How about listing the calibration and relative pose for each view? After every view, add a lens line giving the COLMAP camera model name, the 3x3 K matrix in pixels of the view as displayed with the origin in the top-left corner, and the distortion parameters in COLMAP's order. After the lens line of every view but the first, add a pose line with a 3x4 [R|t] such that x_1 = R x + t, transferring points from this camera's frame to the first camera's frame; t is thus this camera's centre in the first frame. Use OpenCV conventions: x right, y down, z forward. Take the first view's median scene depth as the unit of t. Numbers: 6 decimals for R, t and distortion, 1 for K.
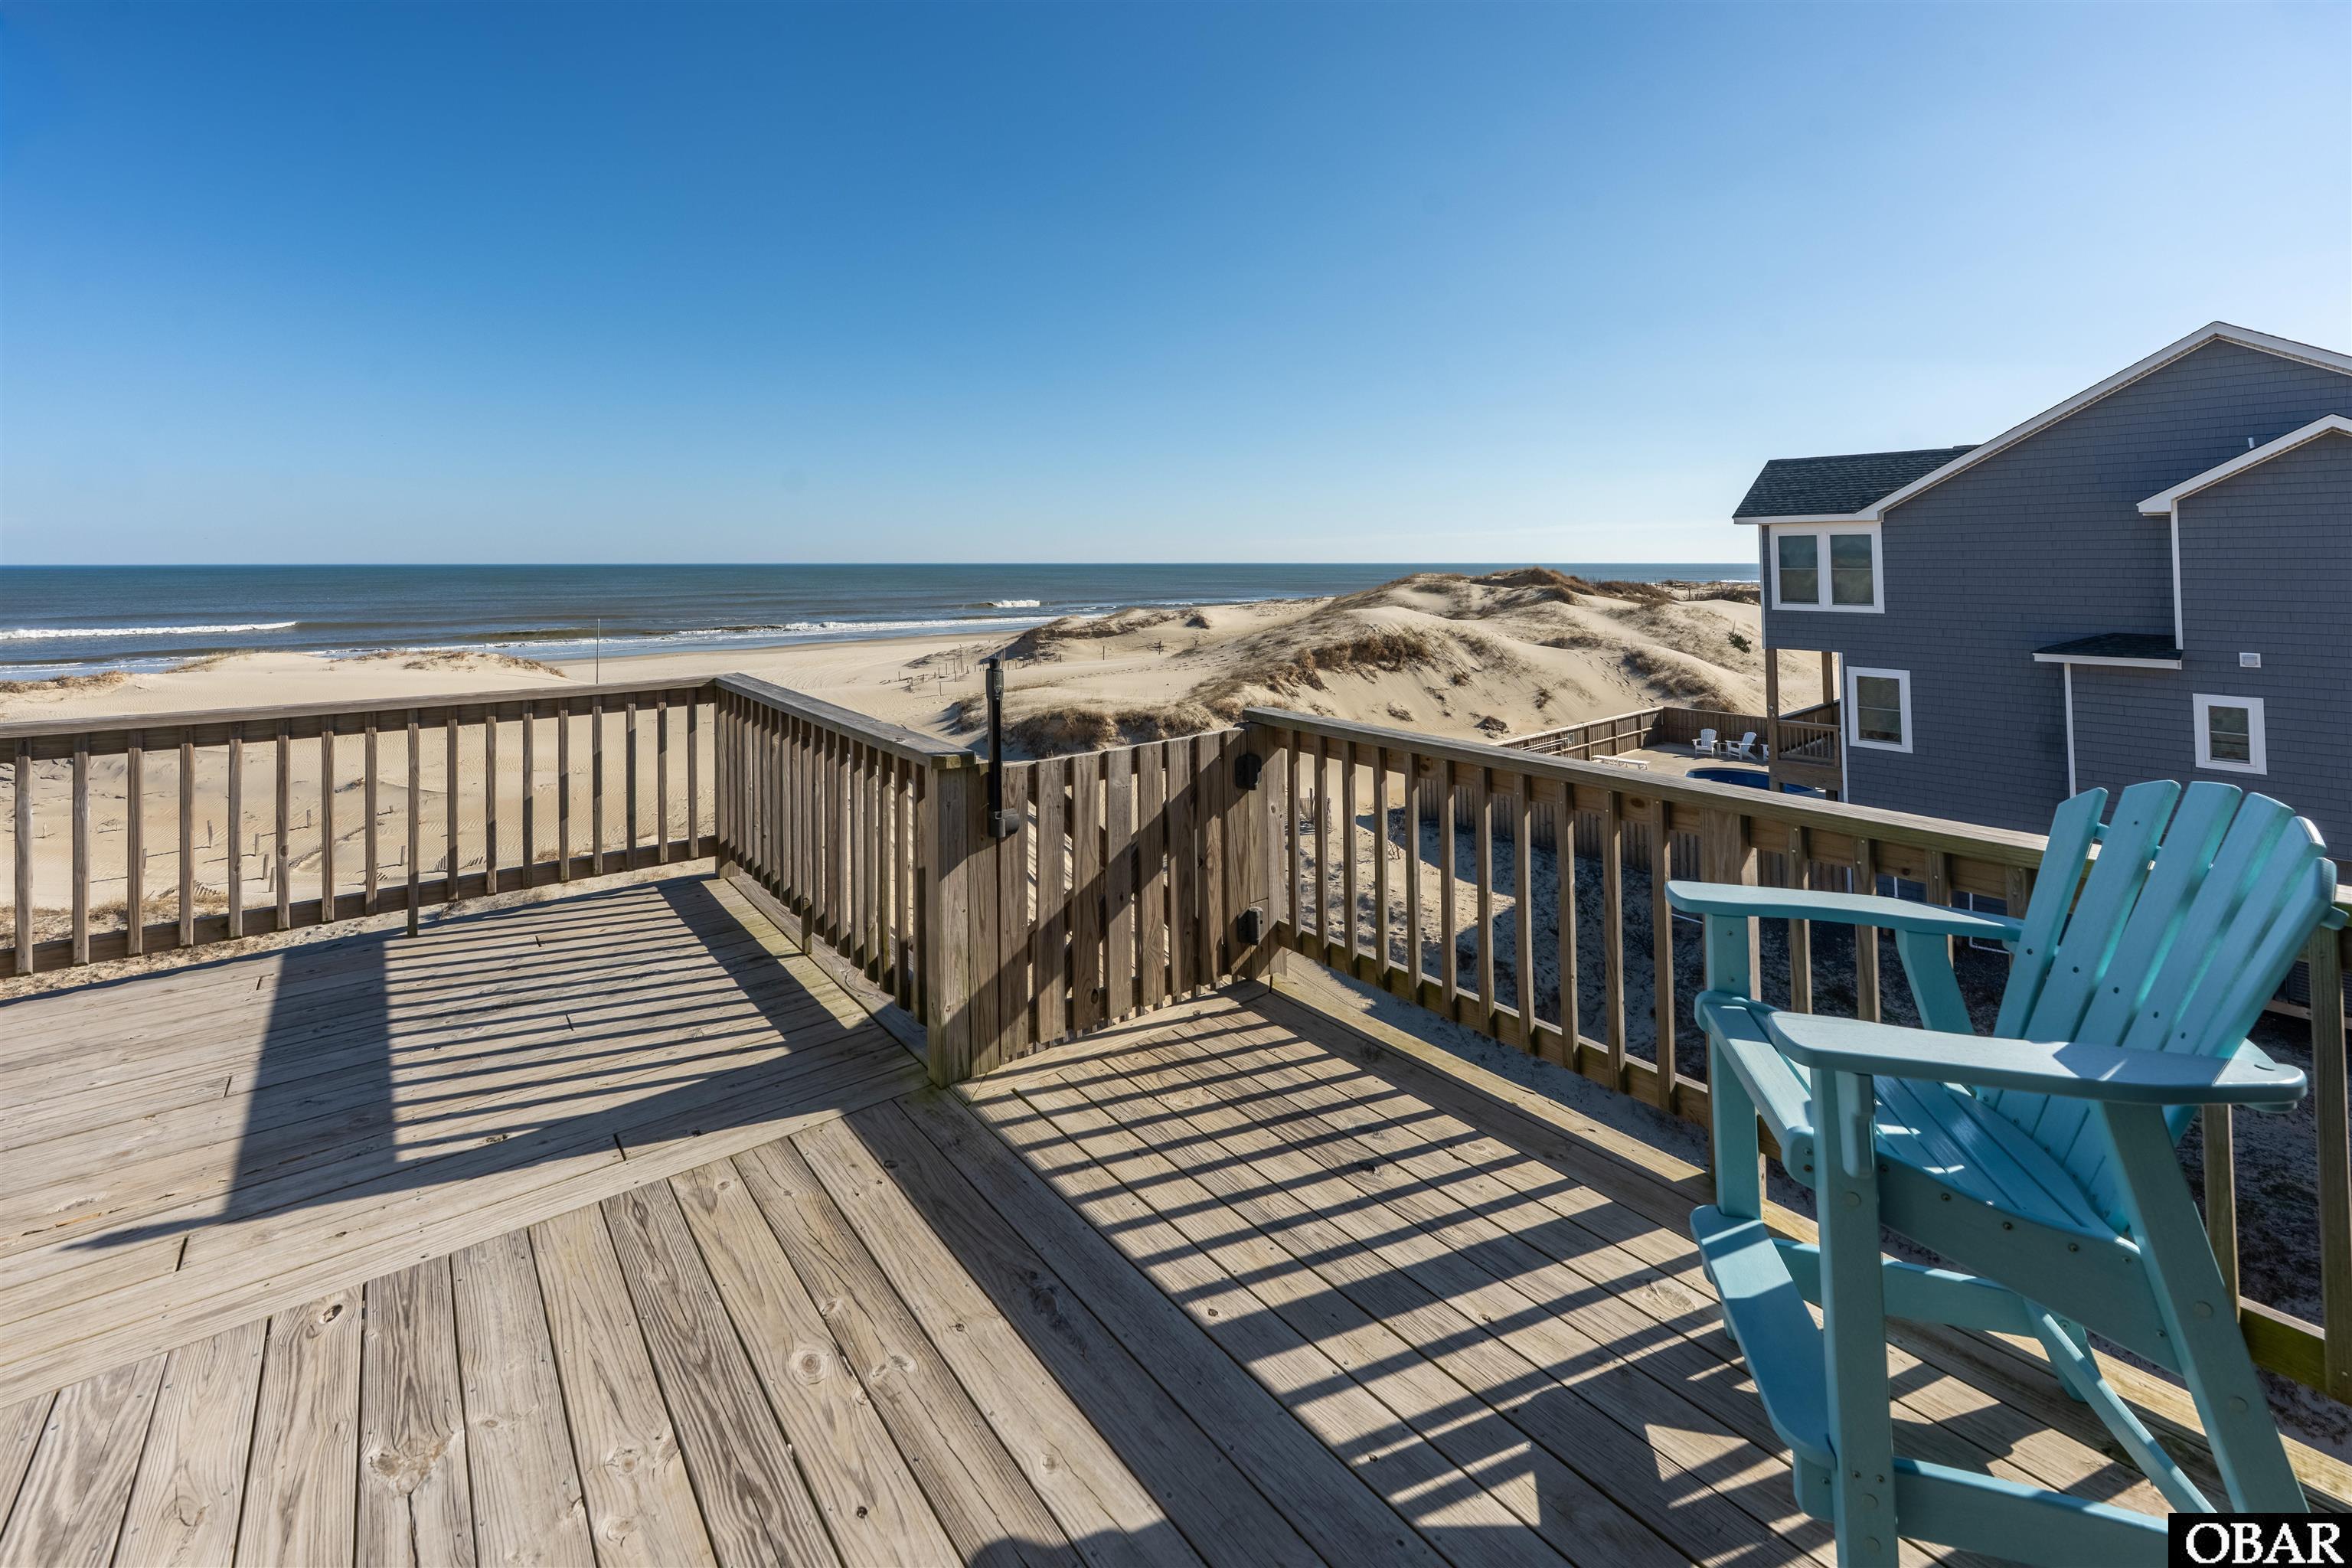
lens RADIAL K [[987.1, 0, 1166.5], [0, 987.1, 492.3], [0, 0, 1]] dist [0.000212, 0.000071]
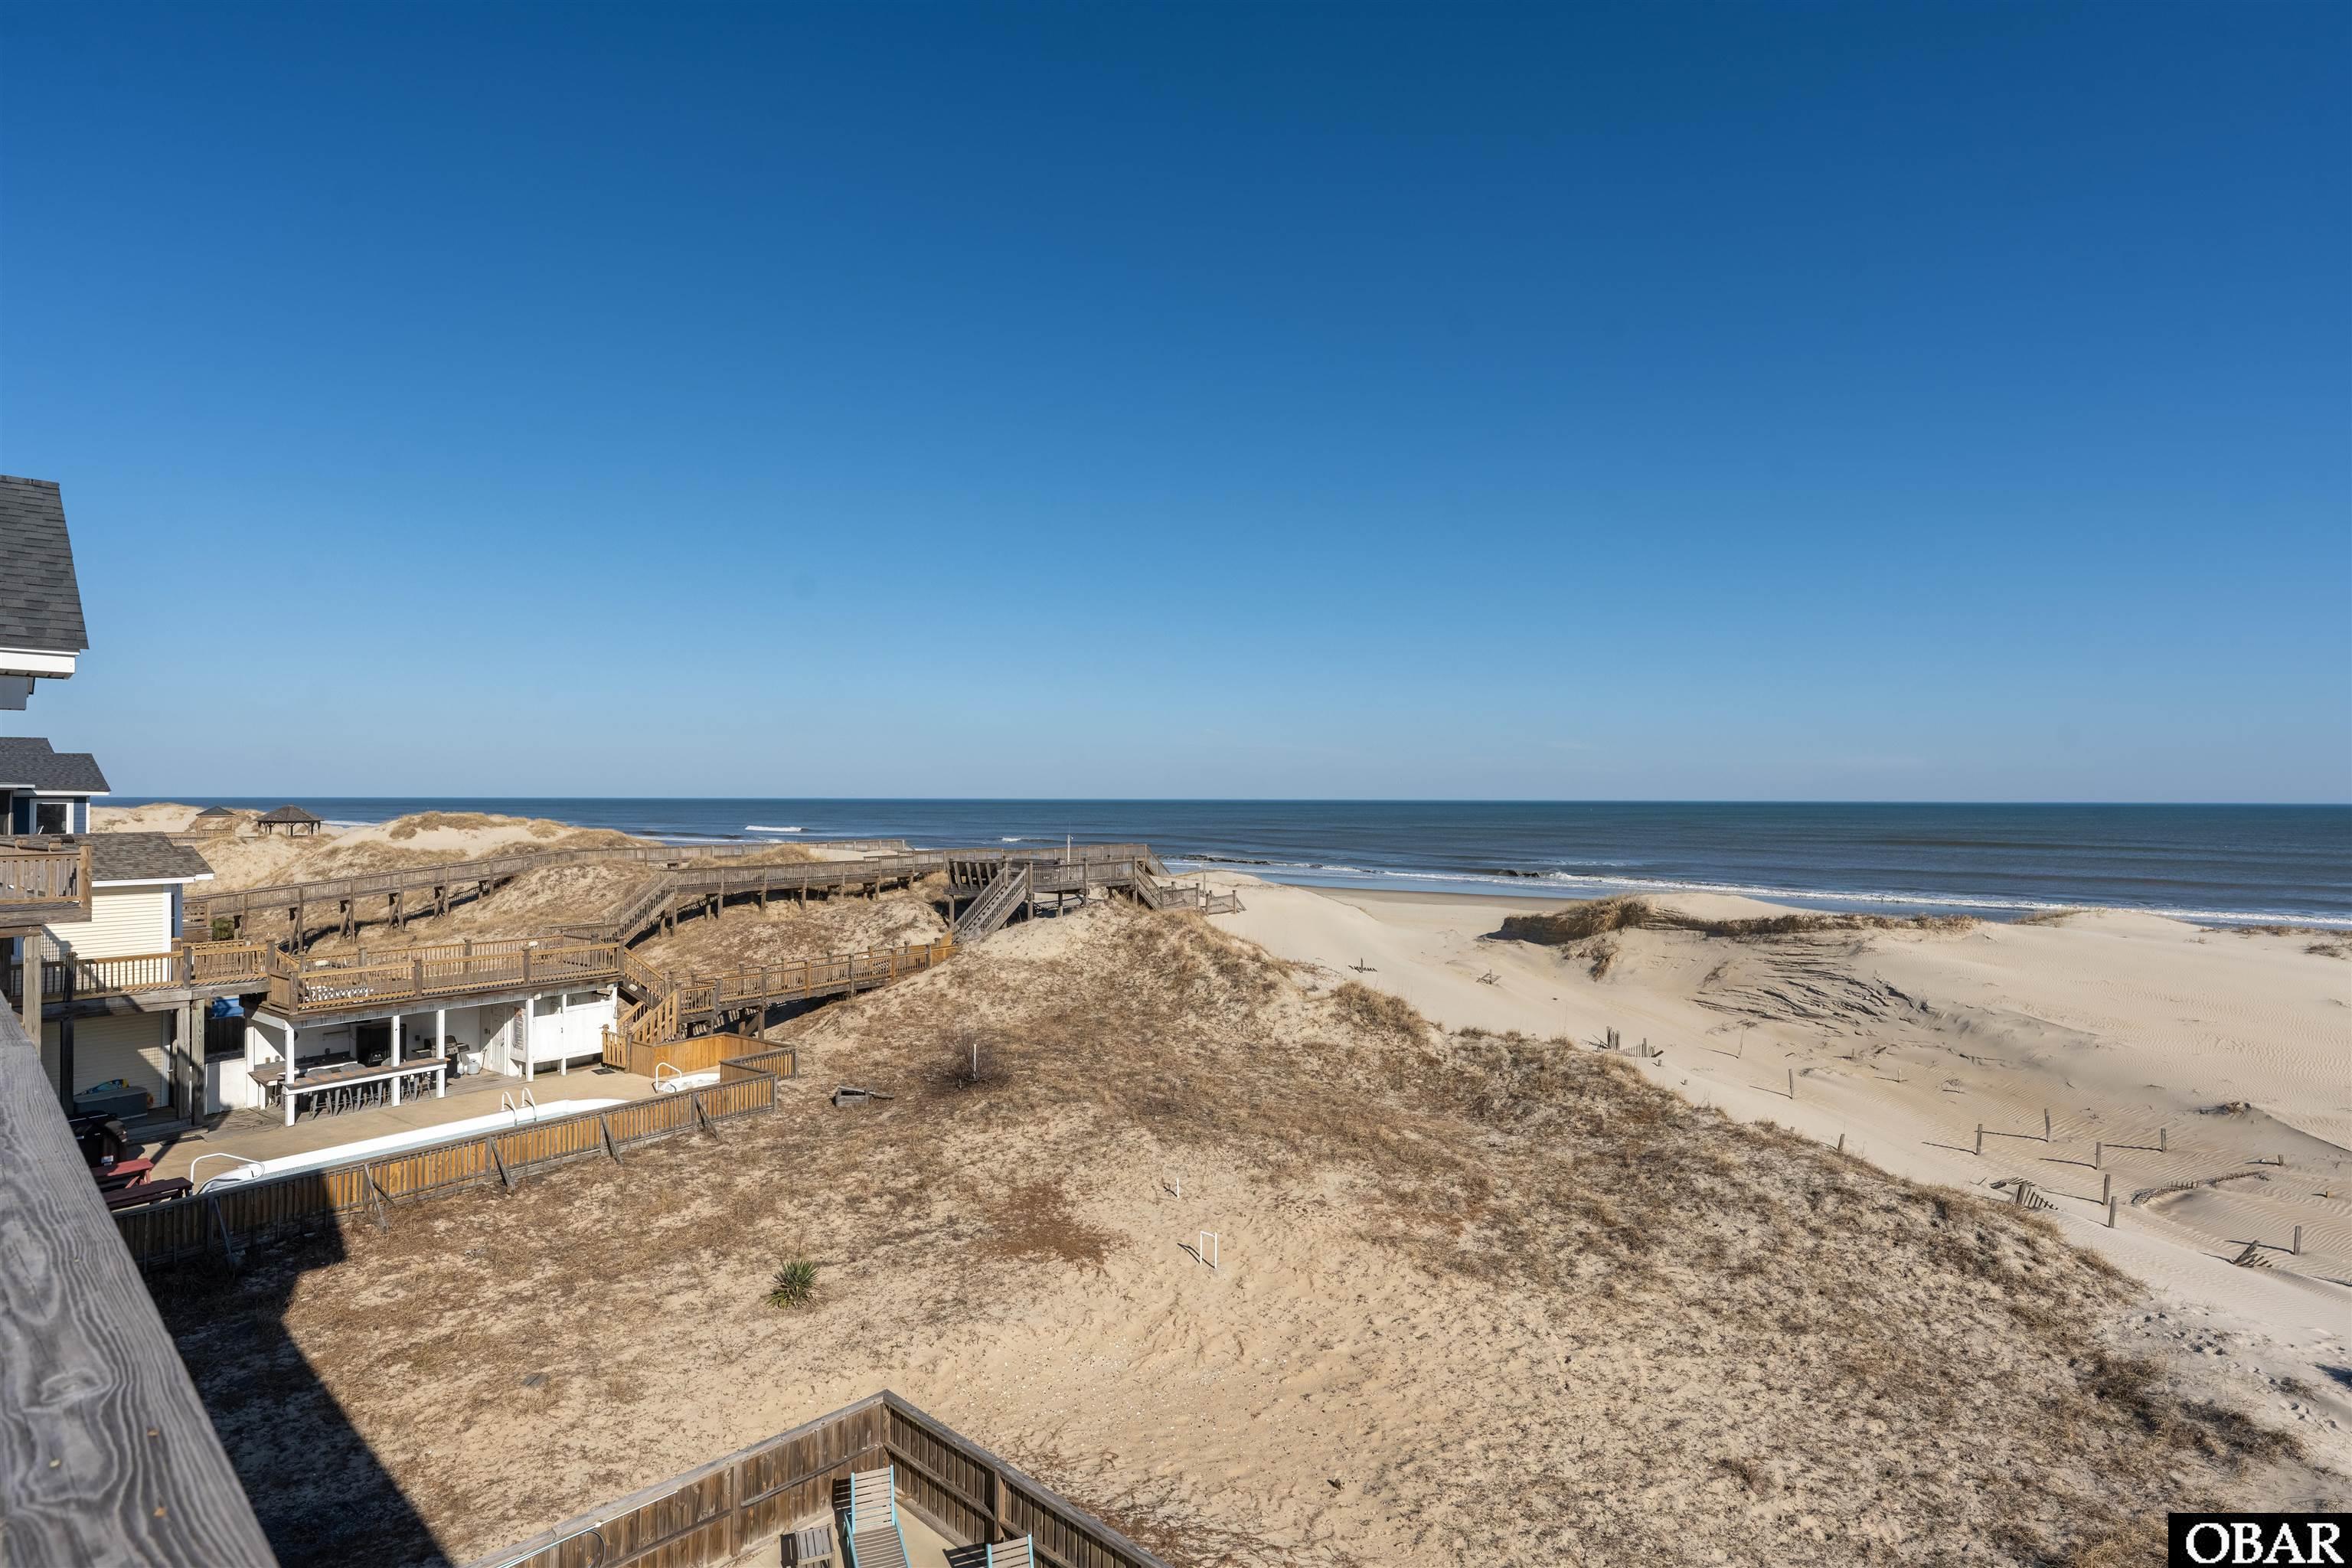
lens RADIAL K [[1188.1, 0, 1172.8], [0, 1188.1, 794.4], [0, 0, 1]] dist [-0.001483, 0.000699]
pose [[0.148213, -0.001001, -0.988955, -0.056612], [0.066060, 0.997776, 0.008890, 0.005538], [0.986747, -0.066648, 0.147949, 0.088229]]
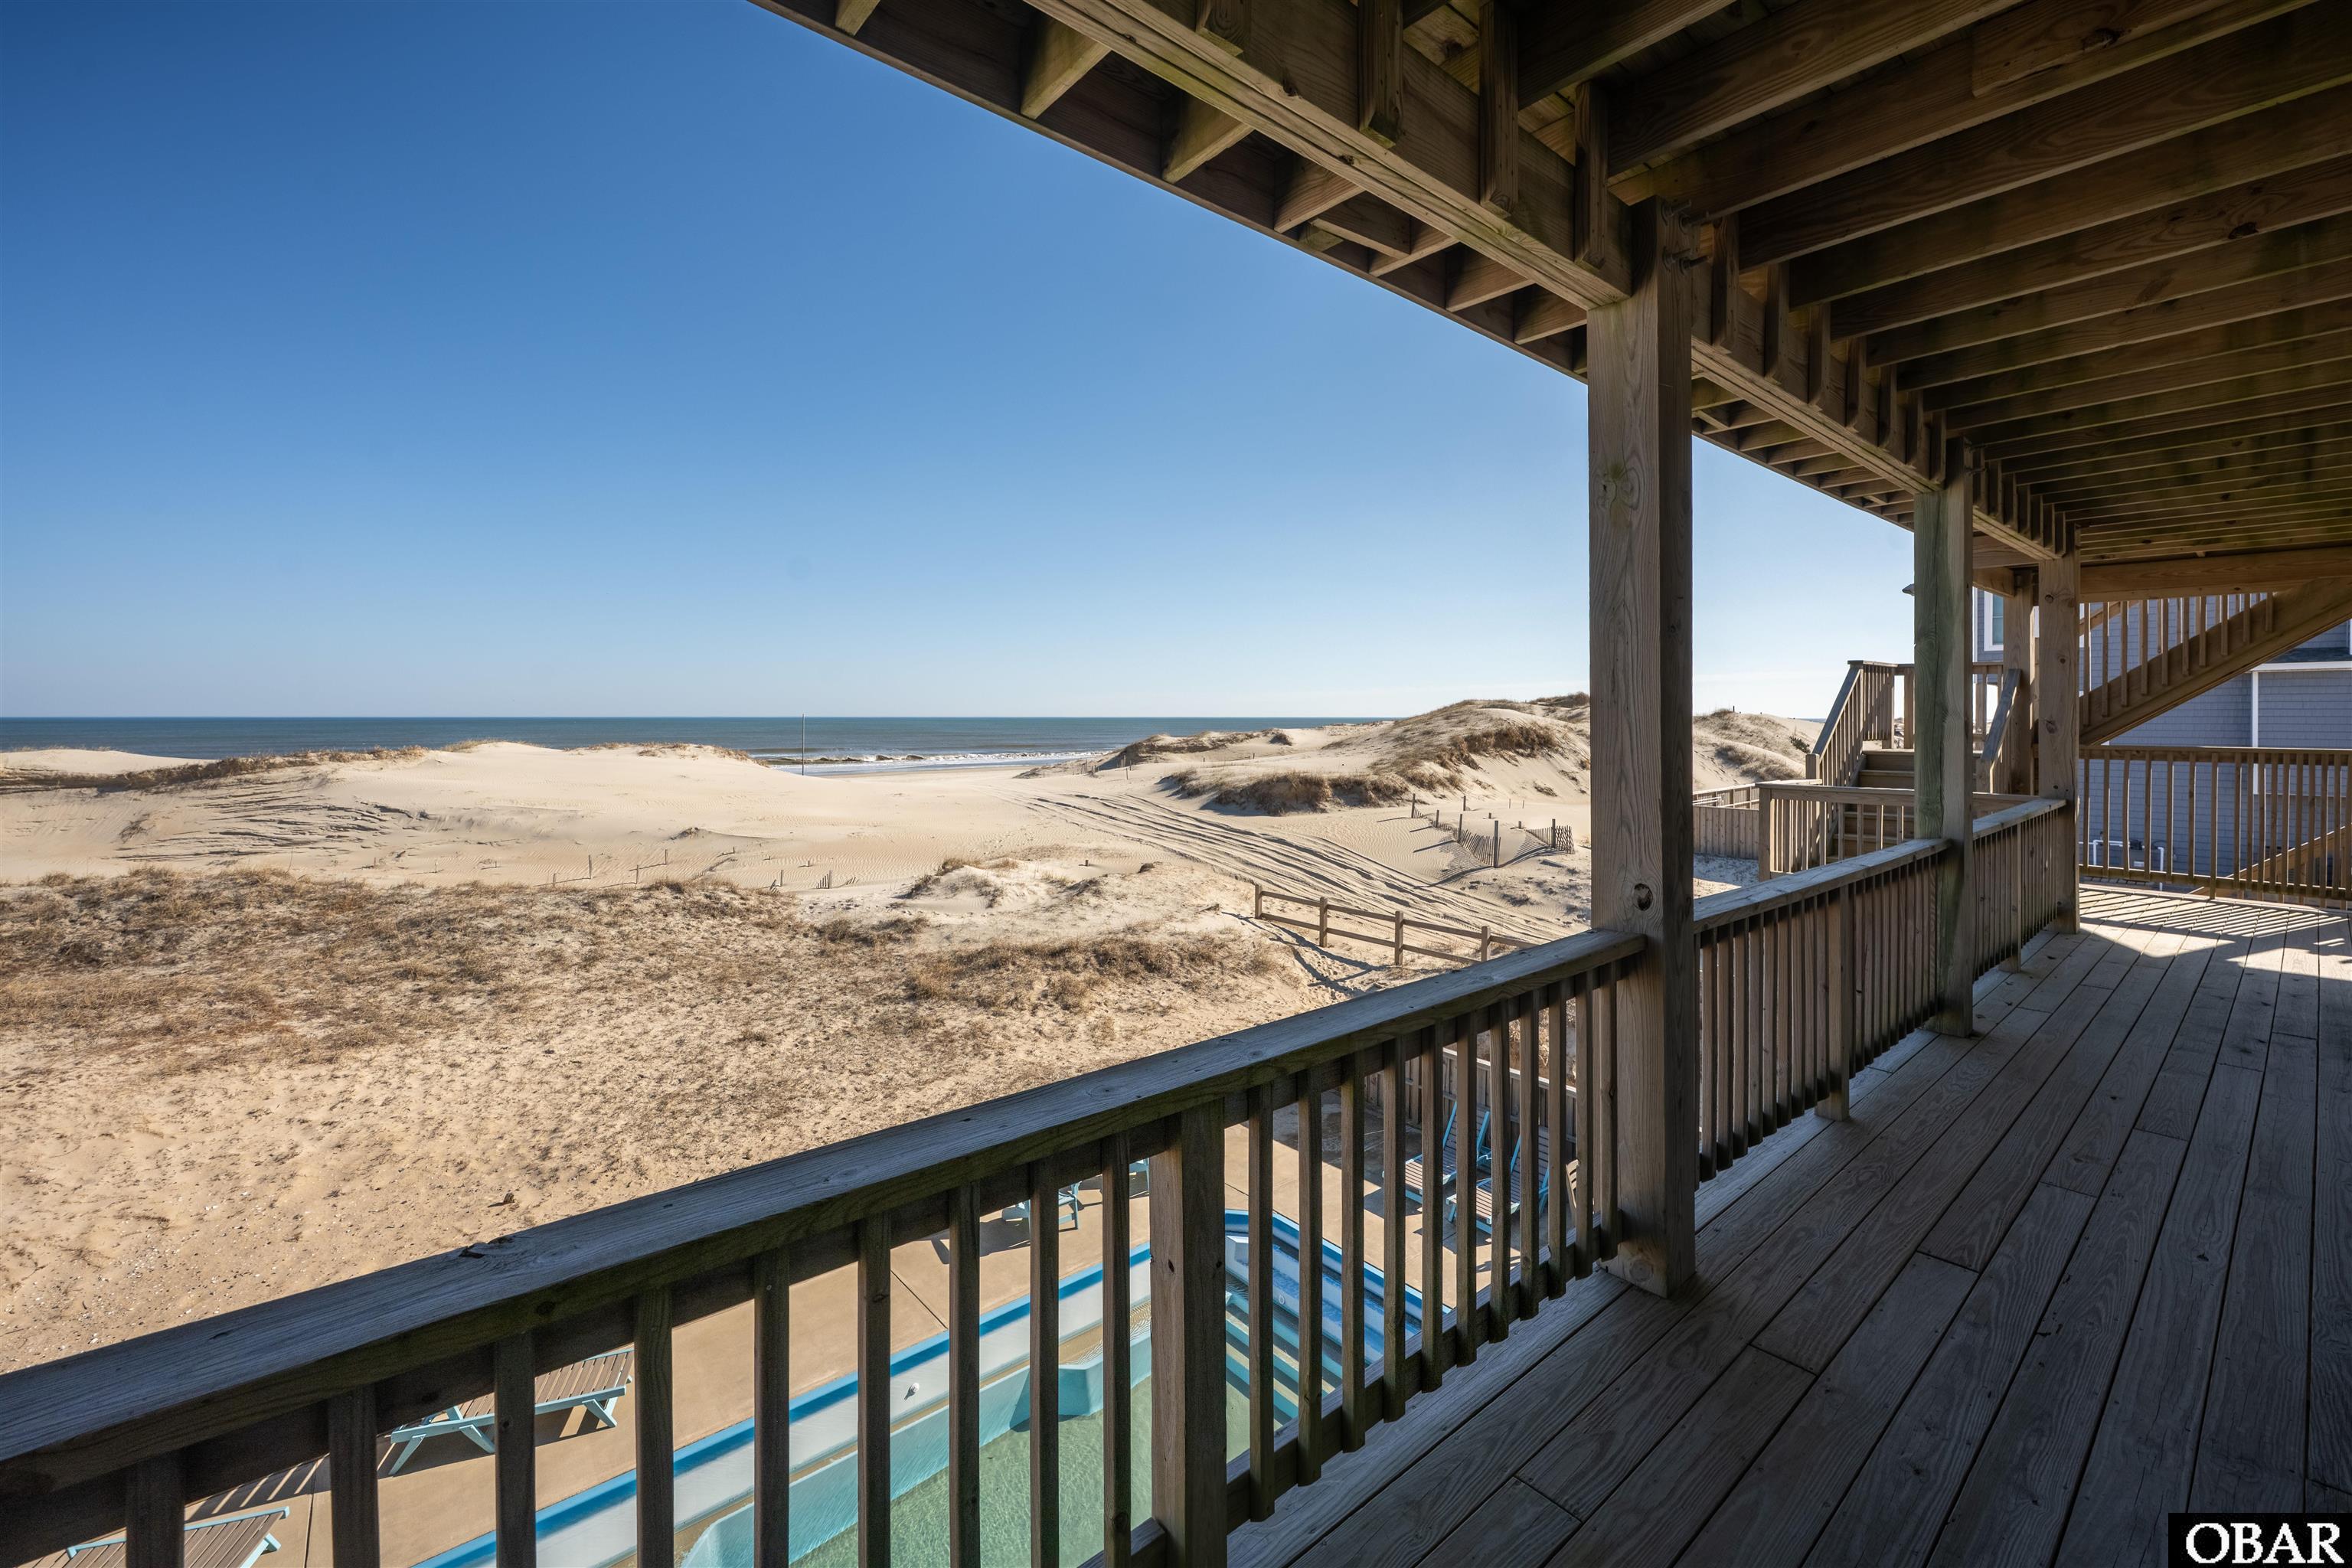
lens RADIAL K [[959.5, 0, 1164.3], [0, 959.5, 723.9], [0, 0, 1]] dist [0.000610, 0.000084]
pose [[0.999687, 0.001851, 0.024966, -0.213462], [-0.003782, 0.996985, 0.077507, 0.058331], [-0.024747, -0.077577, 0.996679, -0.082899]]
